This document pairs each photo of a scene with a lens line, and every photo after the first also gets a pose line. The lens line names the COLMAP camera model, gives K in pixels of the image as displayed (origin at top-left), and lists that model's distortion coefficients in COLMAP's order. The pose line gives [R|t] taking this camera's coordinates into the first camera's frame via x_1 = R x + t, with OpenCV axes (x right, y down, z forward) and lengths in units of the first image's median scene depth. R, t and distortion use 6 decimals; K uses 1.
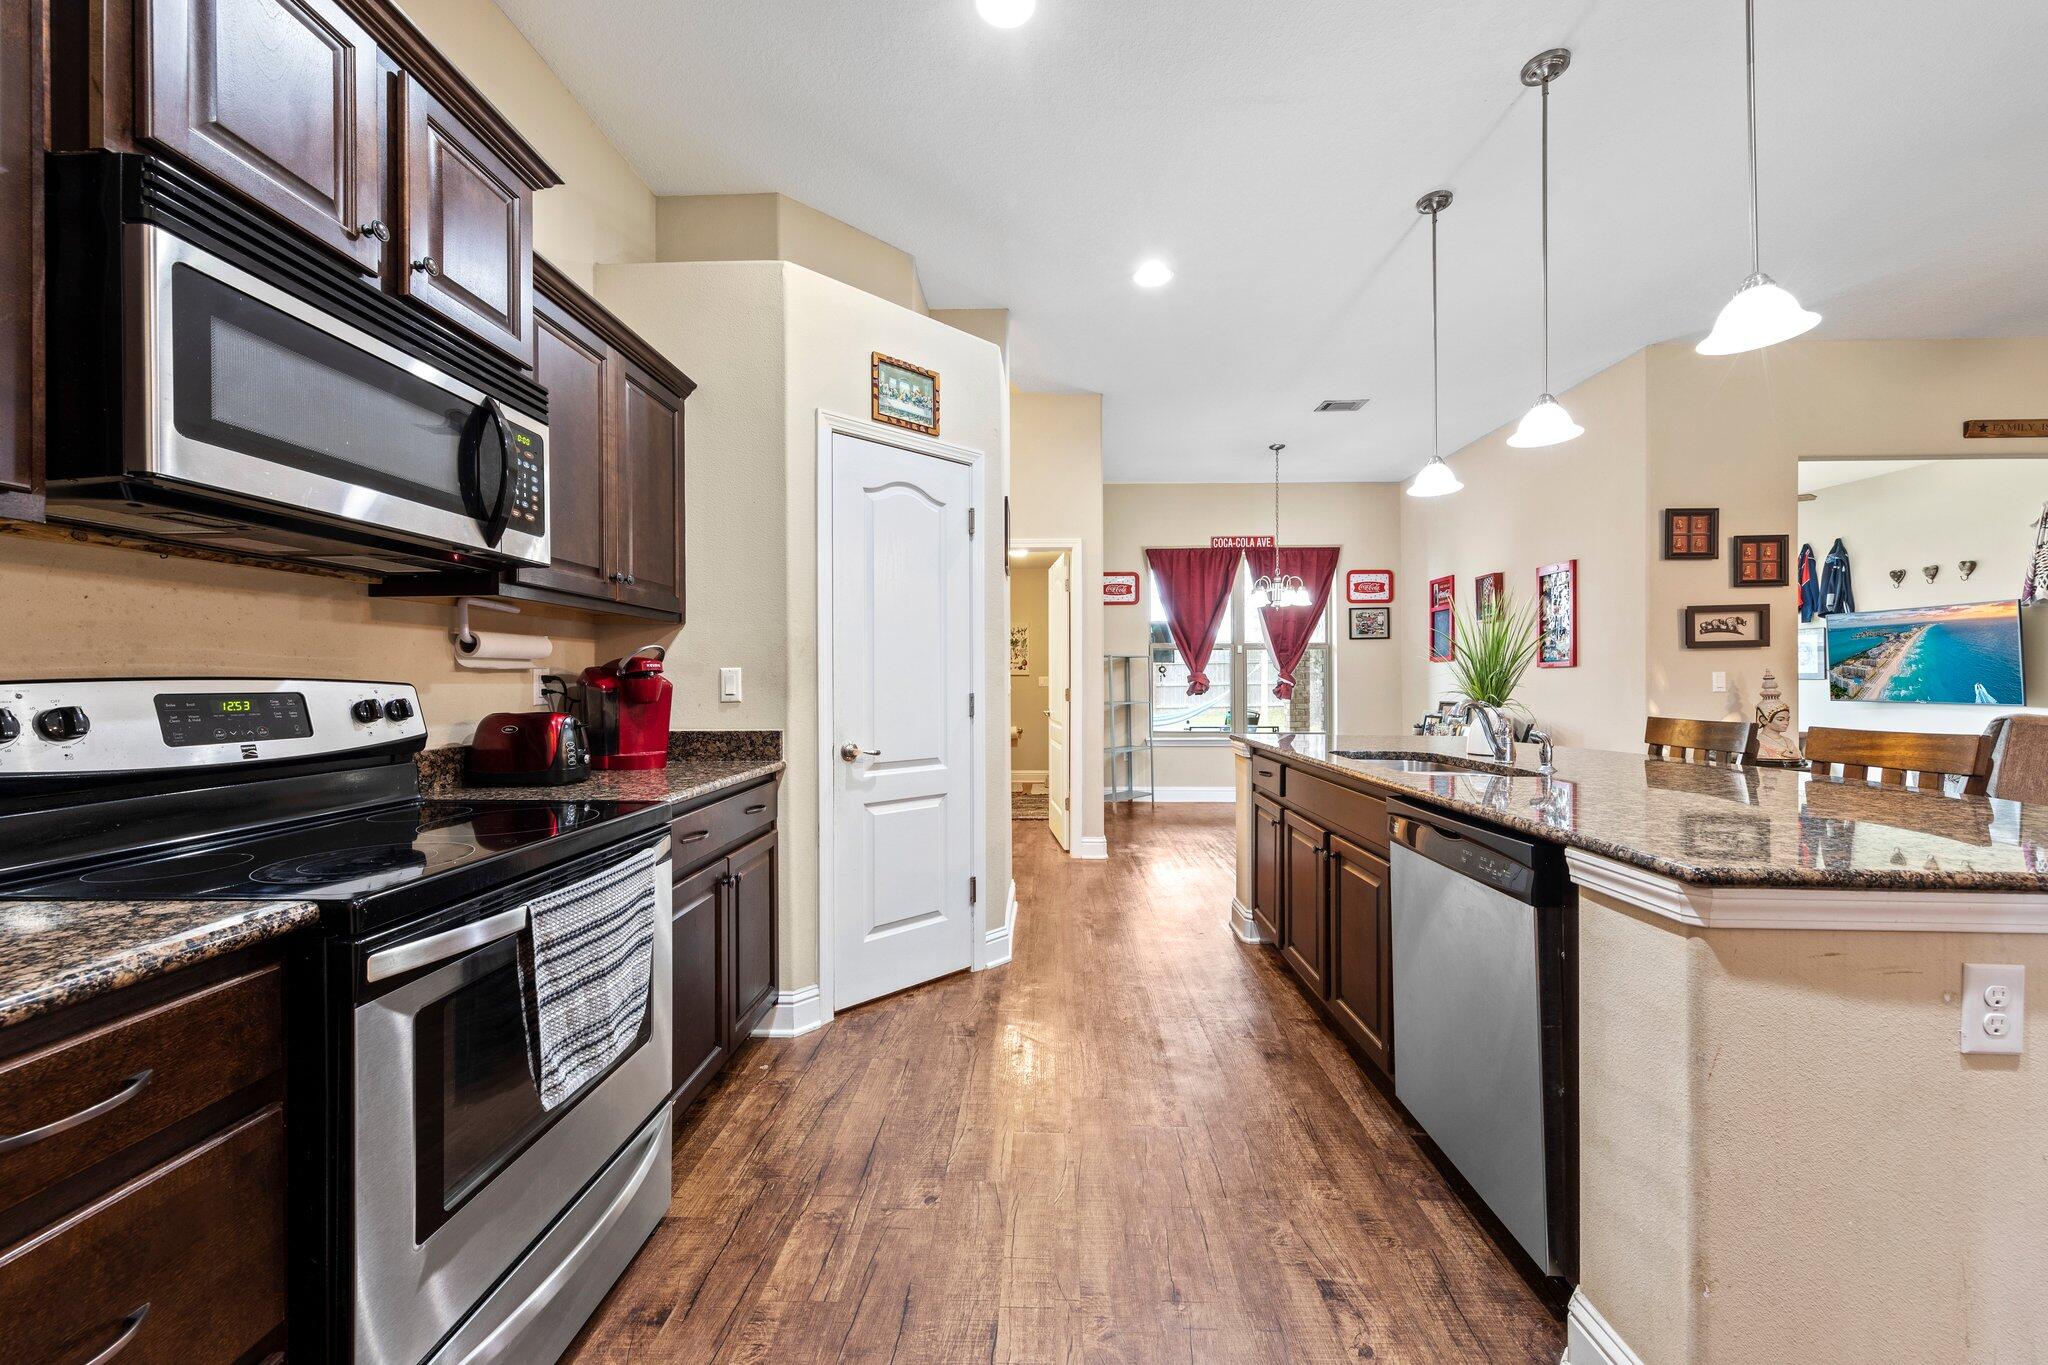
lens RADIAL K [[751.0, 0, 1024.0], [0, 751.0, 682.5], [0, 0, 1]] dist [0.002650, 0.000350]
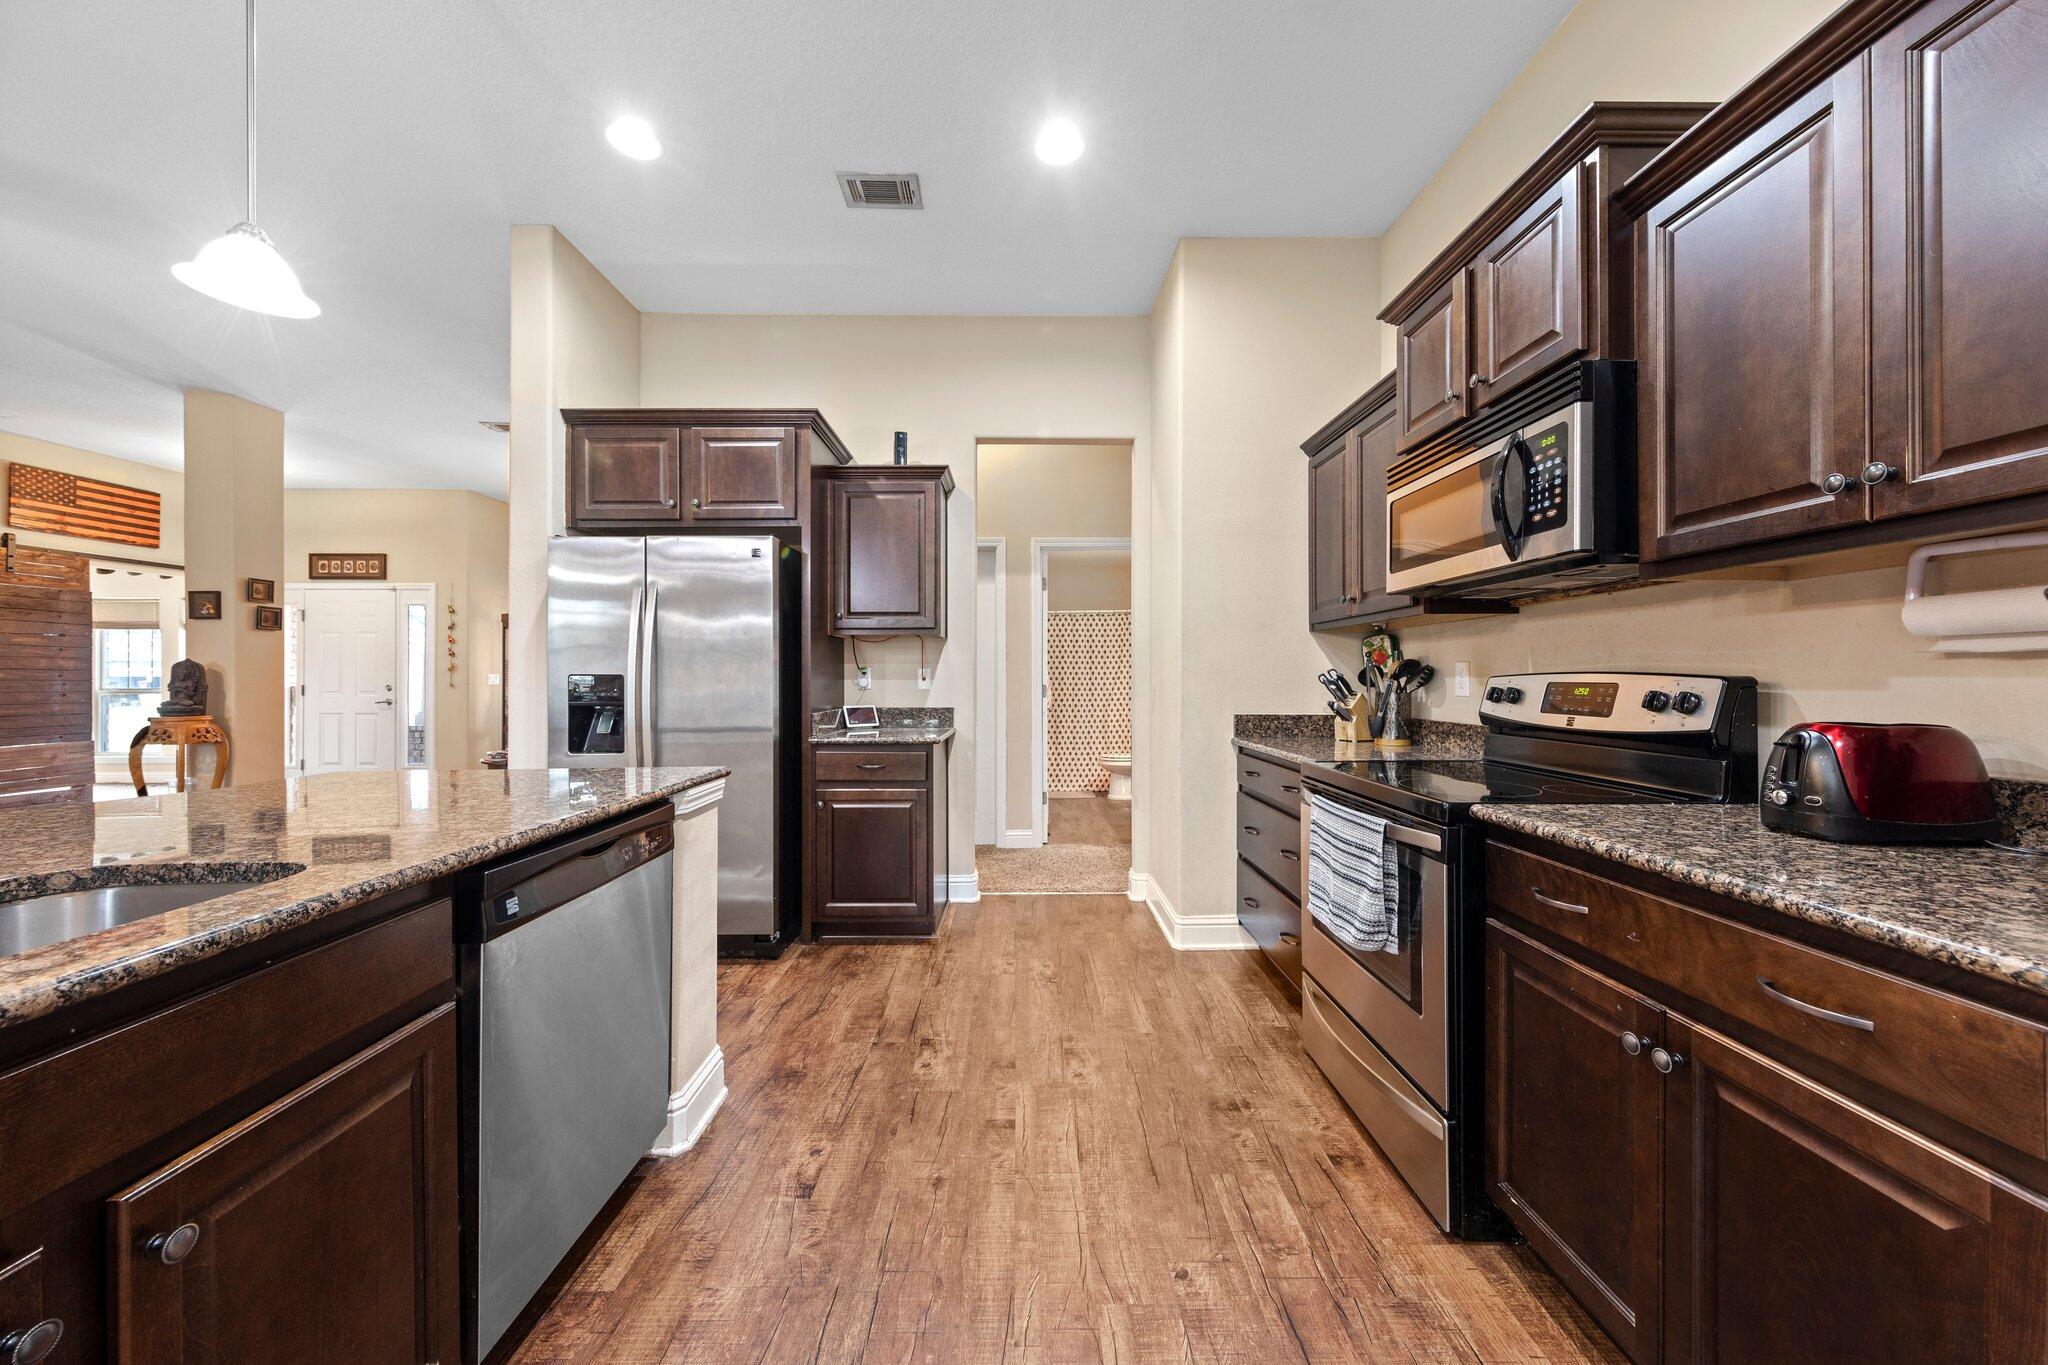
lens RADIAL K [[713.9, 0, 1025.8], [0, 713.9, 676.2], [0, 0, 1]] dist [0.001336, 0.000143]
pose [[-0.998826, 0.004014, -0.048278, 0.038036], [0.003995, 0.999992, 0.000491, -0.001279], [0.048280, 0.000298, -0.998834, 0.745066]]
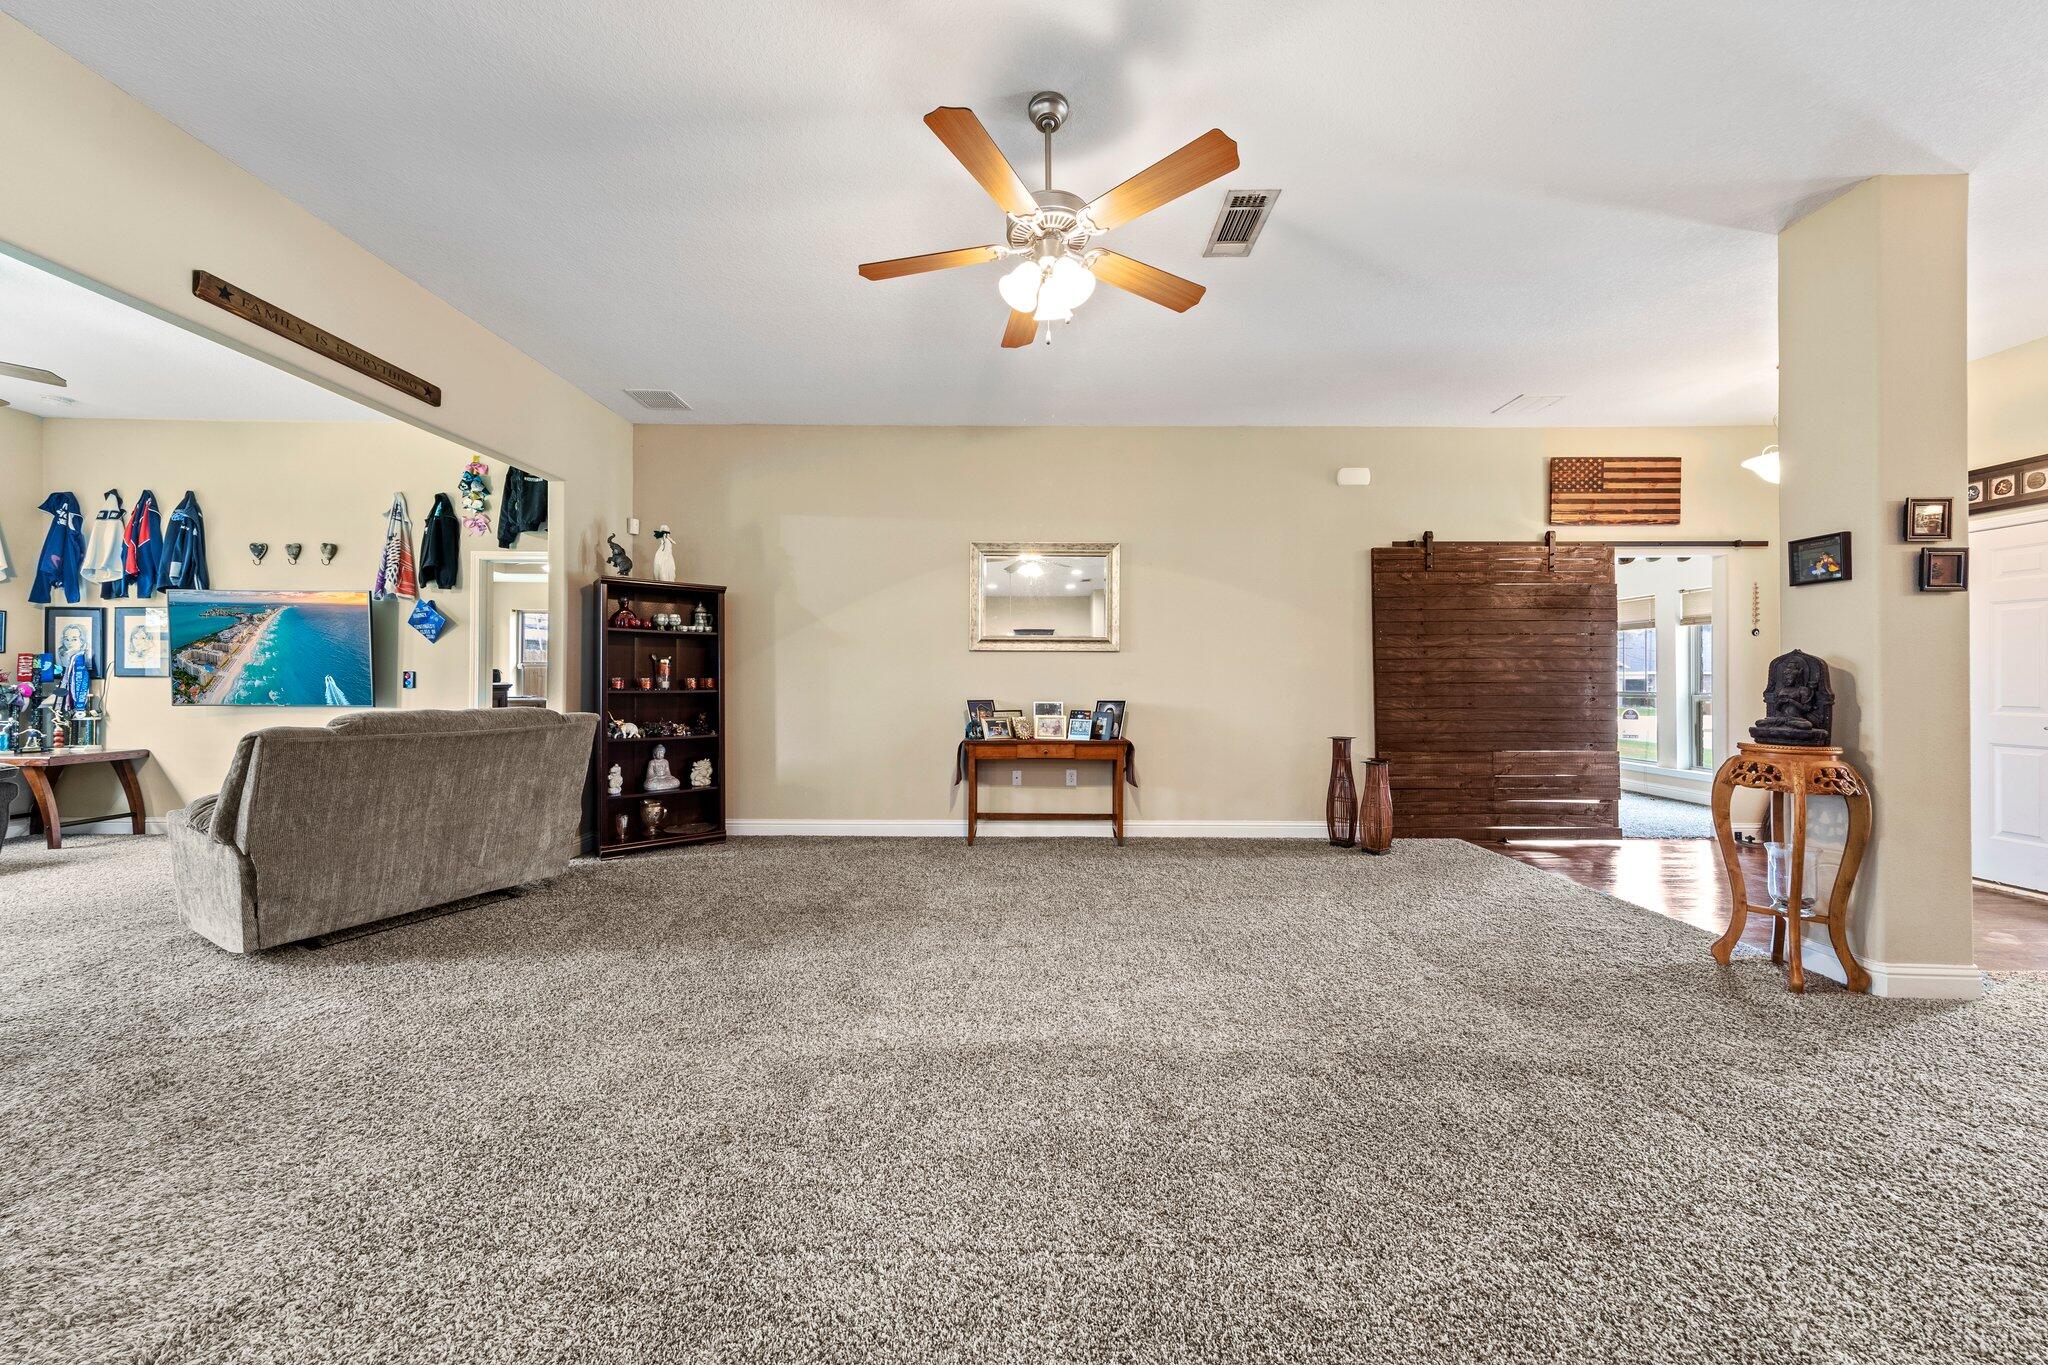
lens RADIAL K [[668.4, 0, 1022.1], [0, 668.4, 674.4], [0, 0, 1]] dist [0.003656, 0.000027]
pose [[-0.033925, 0.008870, 0.999385, 0.668528], [-0.001591, 0.999959, -0.008930, -0.003165], [-0.999423, -0.001893, -0.033910, 0.329479]]
